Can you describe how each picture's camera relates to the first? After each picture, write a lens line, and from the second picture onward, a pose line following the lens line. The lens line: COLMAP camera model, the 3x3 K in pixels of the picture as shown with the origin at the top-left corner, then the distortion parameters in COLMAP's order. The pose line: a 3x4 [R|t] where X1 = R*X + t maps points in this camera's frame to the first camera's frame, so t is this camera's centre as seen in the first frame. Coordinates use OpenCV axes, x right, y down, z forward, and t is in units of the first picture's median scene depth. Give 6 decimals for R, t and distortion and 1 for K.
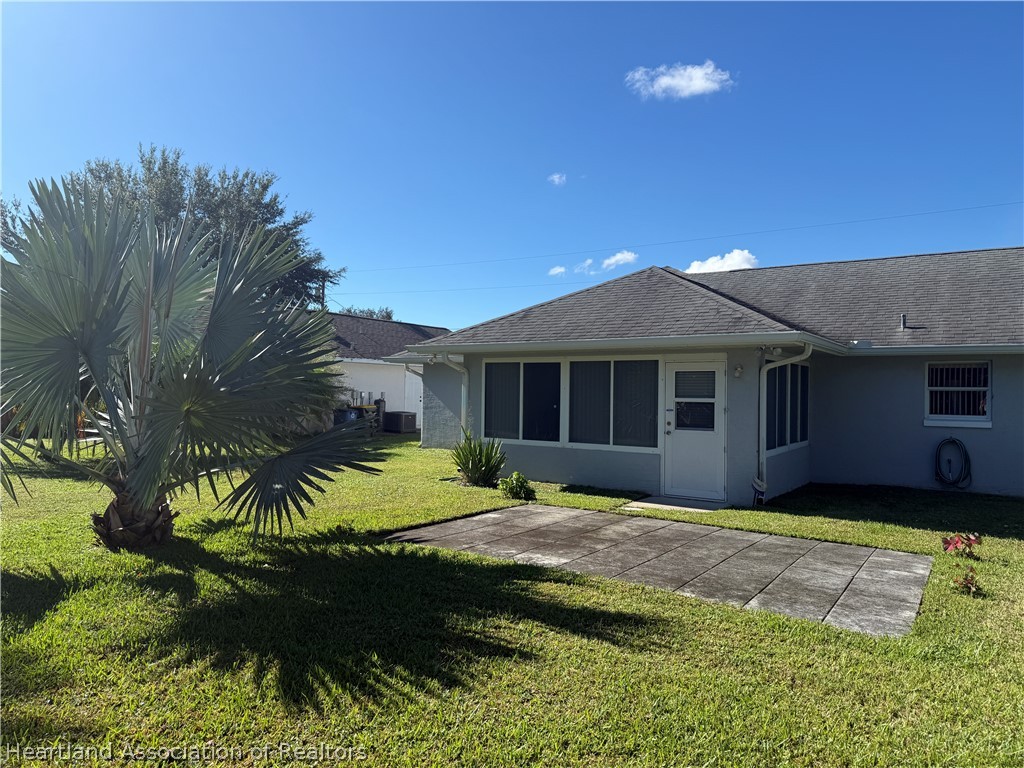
lens RADIAL K [[727.1, 0, 511.9], [0, 727.1, 382.1], [0, 0, 1]] dist [0.046449, -0.033830]
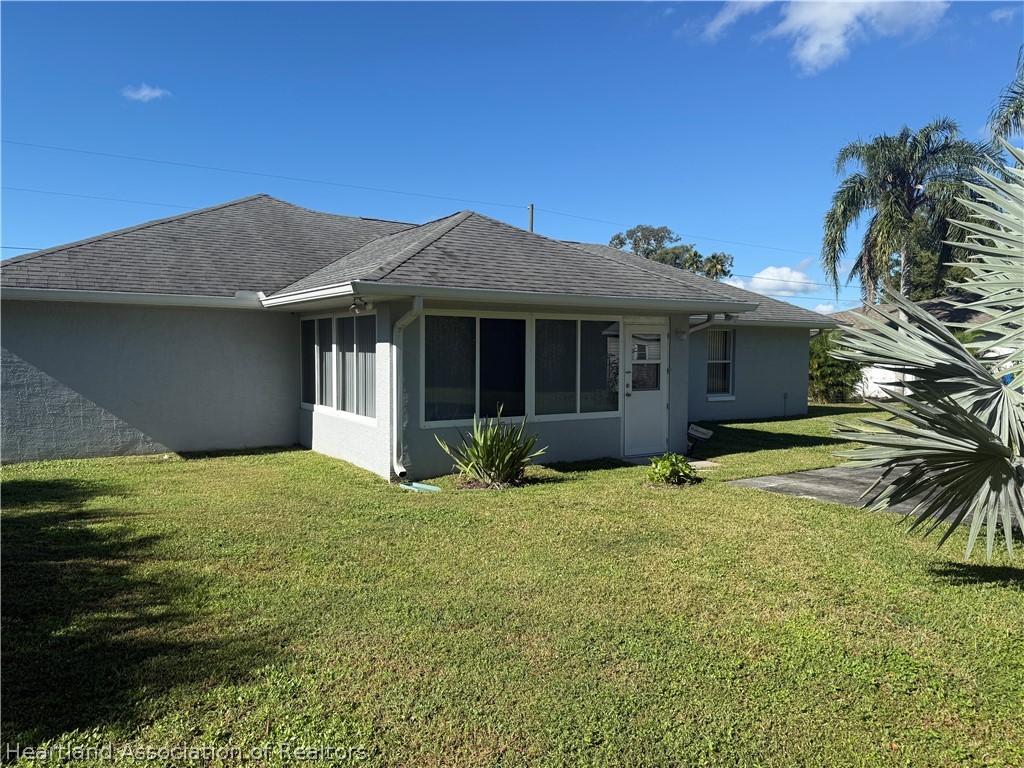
lens RADIAL K [[727.1, 0, 510.3], [0, 727.1, 378.9], [0, 0, 1]] dist [0.046449, -0.033830]
pose [[0.387545, -0.047303, 0.920636, -0.711347], [-0.010662, 0.998386, 0.055786, -0.005767], [-0.921789, -0.031436, 0.386415, 0.709239]]
